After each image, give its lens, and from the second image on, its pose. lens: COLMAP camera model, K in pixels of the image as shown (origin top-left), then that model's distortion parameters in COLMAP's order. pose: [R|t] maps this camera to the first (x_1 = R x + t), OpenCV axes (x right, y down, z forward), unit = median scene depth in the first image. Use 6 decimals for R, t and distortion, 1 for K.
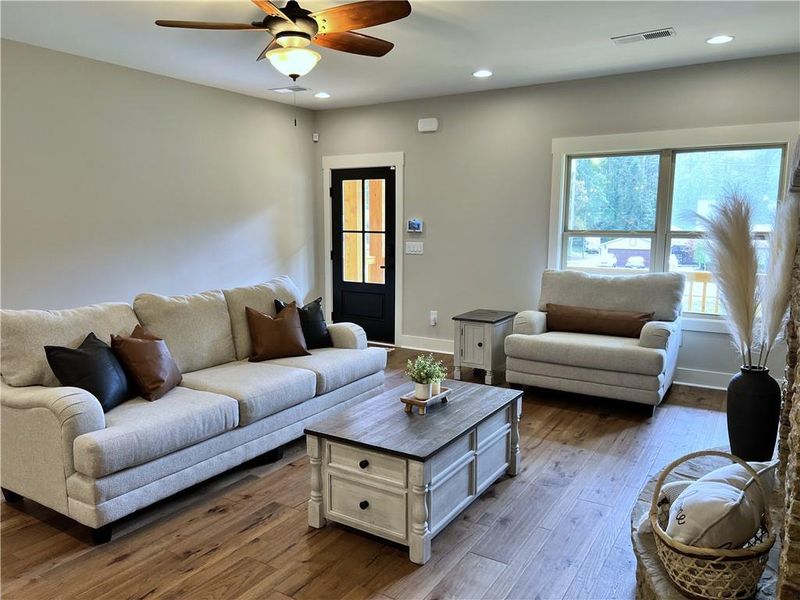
lens RADIAL K [[606.6, 0, 399.6], [0, 606.6, 309.4], [0, 0, 1]] dist [0.002316, 0.001173]
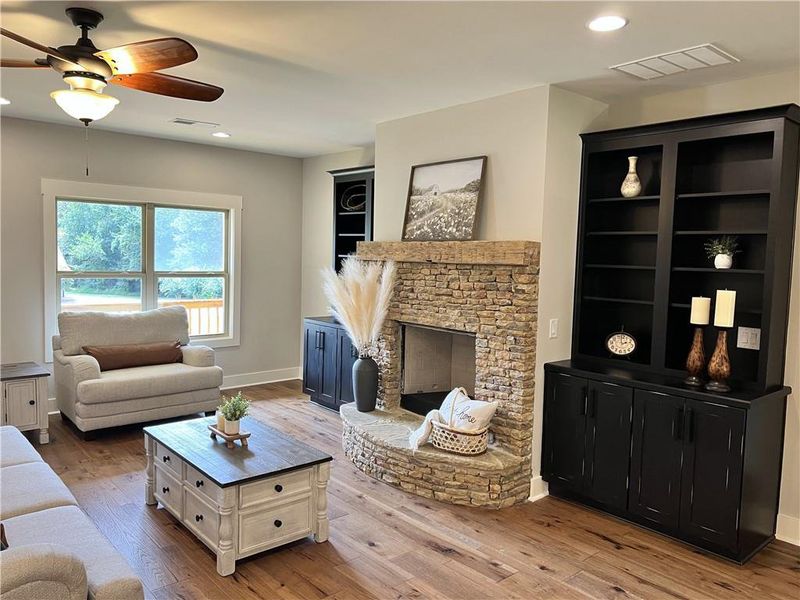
lens RADIAL K [[606.6, 0, 399.6], [0, 606.6, 309.4], [0, 0, 1]] dist [0.002316, 0.001173]
pose [[0.275386, -0.086550, 0.957430, -0.612855], [0.112937, 0.991955, 0.057187, -0.074024], [-0.954677, 0.092381, 0.282945, 0.226942]]
